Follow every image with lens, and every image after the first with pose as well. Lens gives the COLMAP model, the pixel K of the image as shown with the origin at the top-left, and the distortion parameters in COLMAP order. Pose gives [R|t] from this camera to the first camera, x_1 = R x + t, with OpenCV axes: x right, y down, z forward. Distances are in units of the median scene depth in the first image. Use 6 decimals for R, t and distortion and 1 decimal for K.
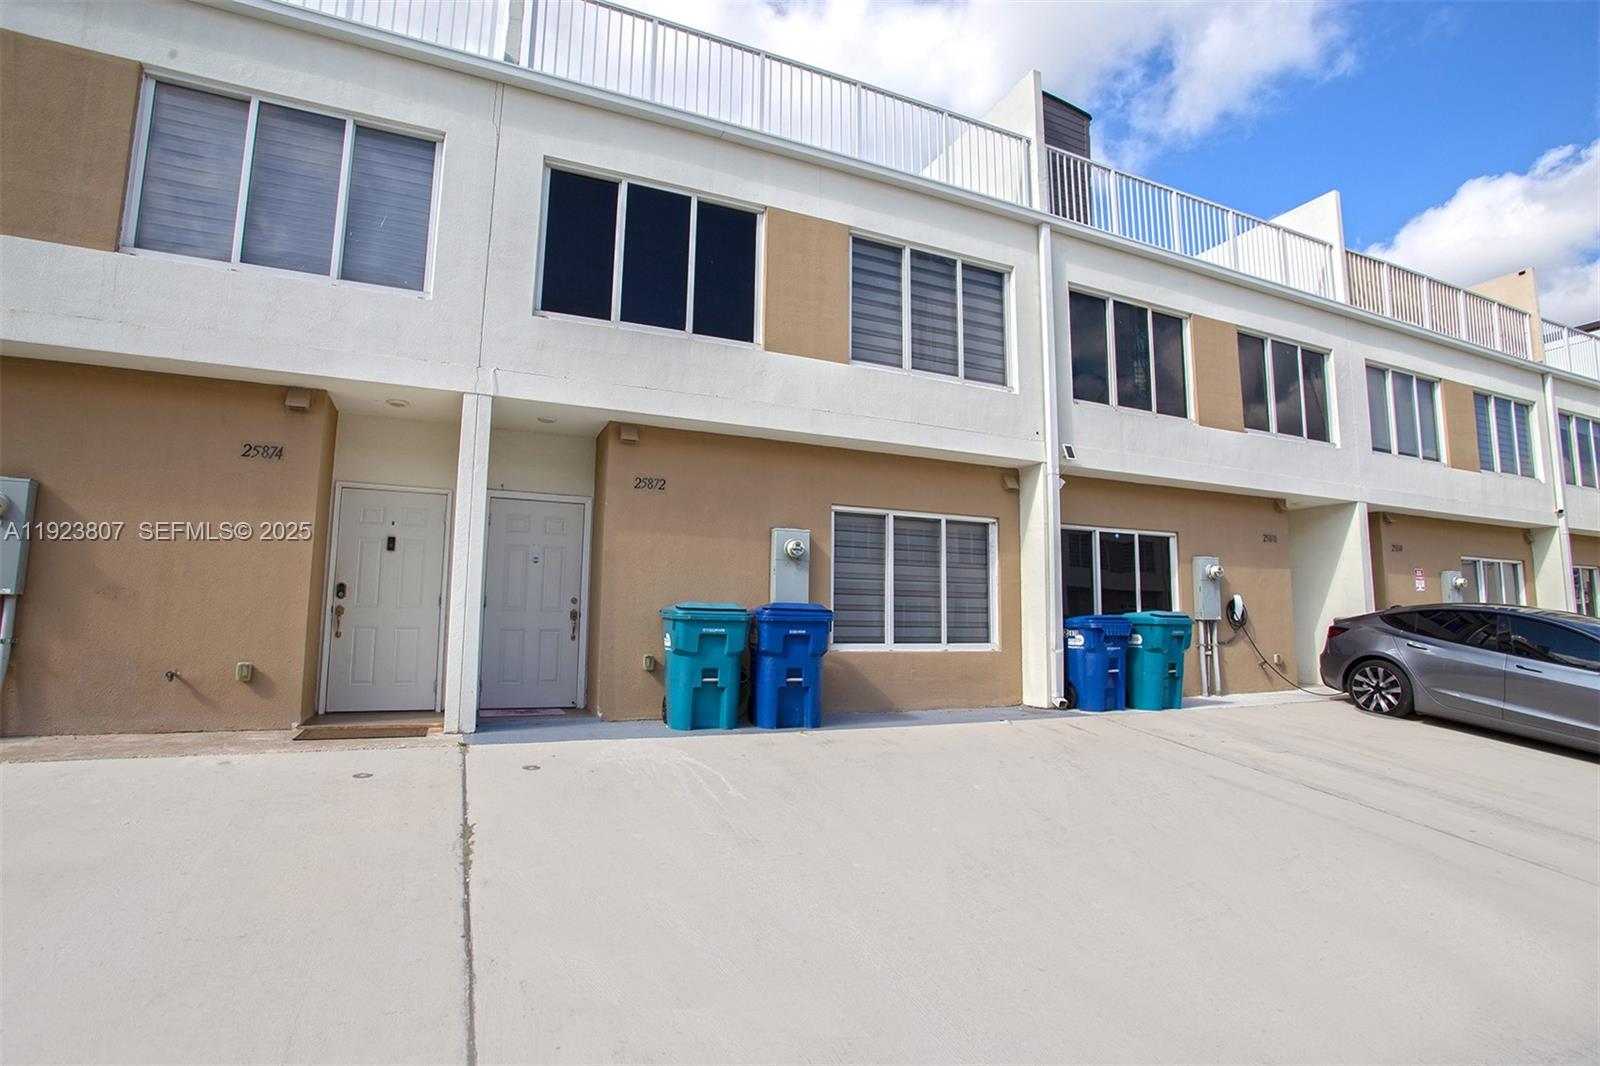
lens RADIAL K [[783.3, 0, 800.0], [0, 783.3, 533.0], [0, 0, 1]] dist [-0.051082, 0.022939]
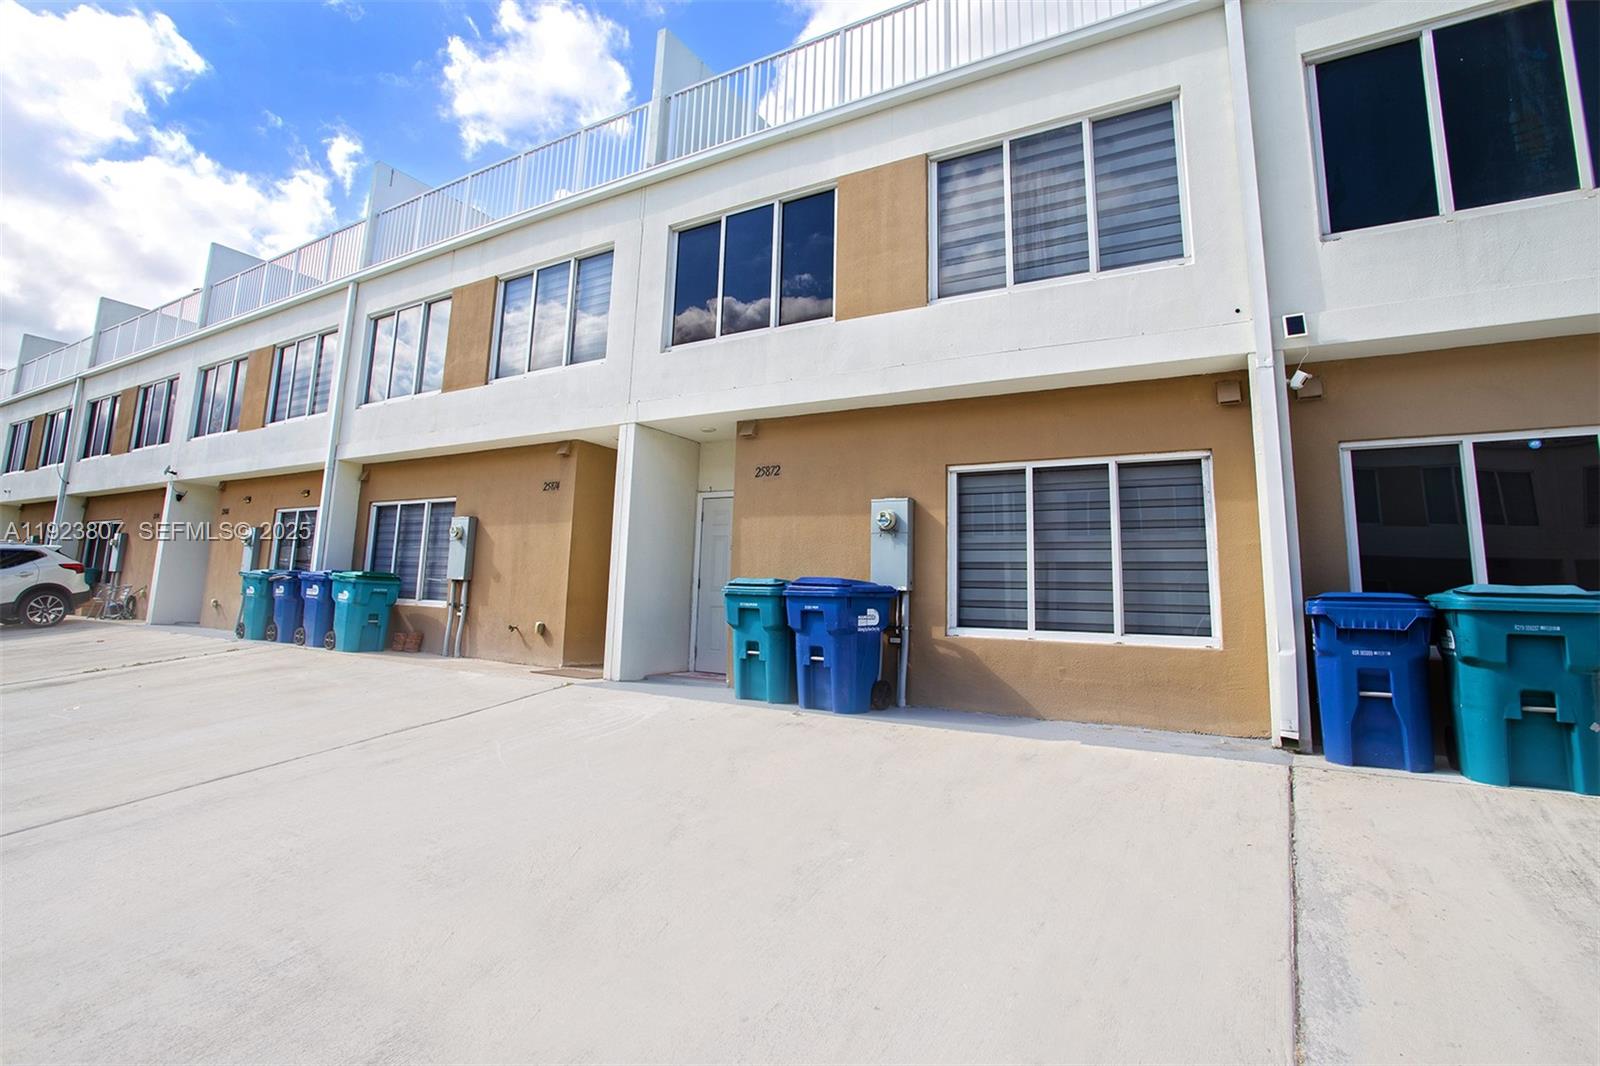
lens RADIAL K [[863.7, 0, 796.7], [0, 863.7, 453.6], [0, 0, 1]] dist [-0.006750, -0.014489]
pose [[0.550080, -0.135466, -0.824052, 0.719605], [0.072763, 0.990778, -0.114303, 0.046484], [0.831936, 0.002916, 0.554864, 0.314502]]
